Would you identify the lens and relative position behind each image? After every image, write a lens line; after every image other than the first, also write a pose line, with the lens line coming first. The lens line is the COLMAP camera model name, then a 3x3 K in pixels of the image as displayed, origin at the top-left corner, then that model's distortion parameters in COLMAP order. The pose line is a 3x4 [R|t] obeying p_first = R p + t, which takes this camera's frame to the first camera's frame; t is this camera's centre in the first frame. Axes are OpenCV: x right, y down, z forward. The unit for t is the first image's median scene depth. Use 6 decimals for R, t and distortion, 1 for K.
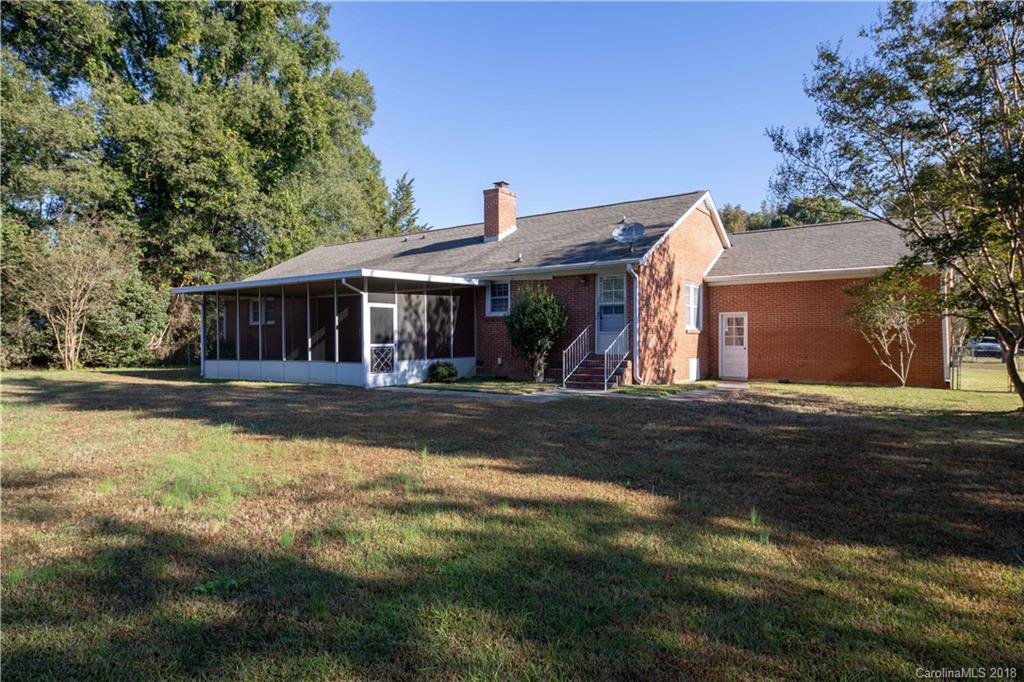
lens RADIAL K [[611.7, 0, 512.1], [0, 611.7, 345.3], [0, 0, 1]] dist [0.018918, 0.000636]
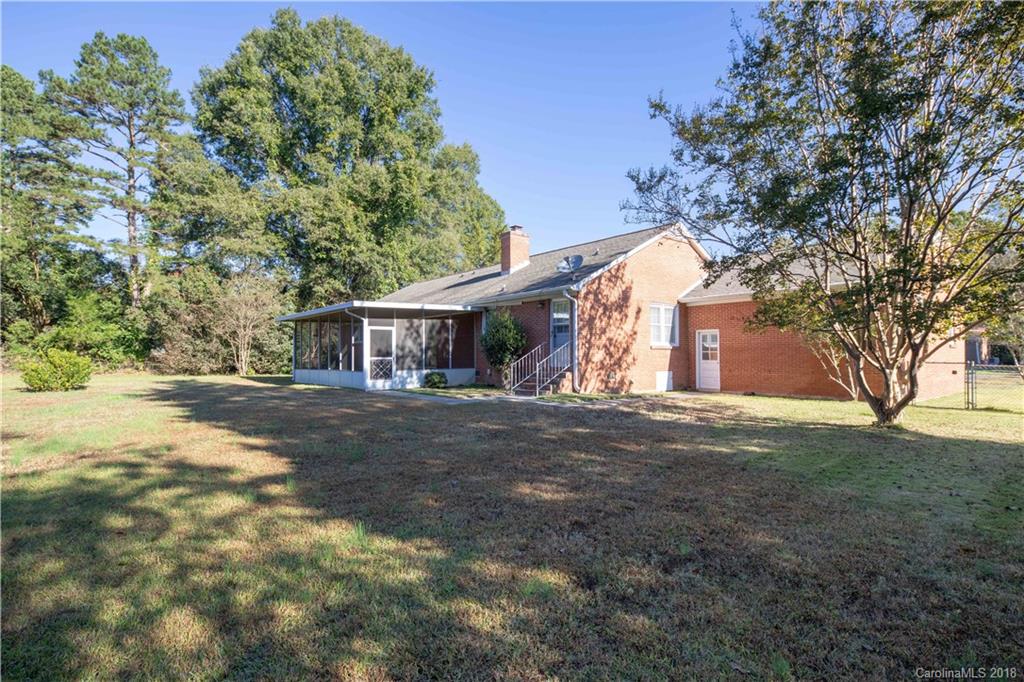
lens RADIAL K [[515.9, 0, 510.2], [0, 515.9, 344.7], [0, 0, 1]] dist [0.015669, 0.000734]
pose [[0.960945, -0.003483, -0.276718, 0.316632], [-0.004713, 0.999570, -0.028948, 0.001112], [0.276699, 0.029121, 0.960515, 0.011412]]
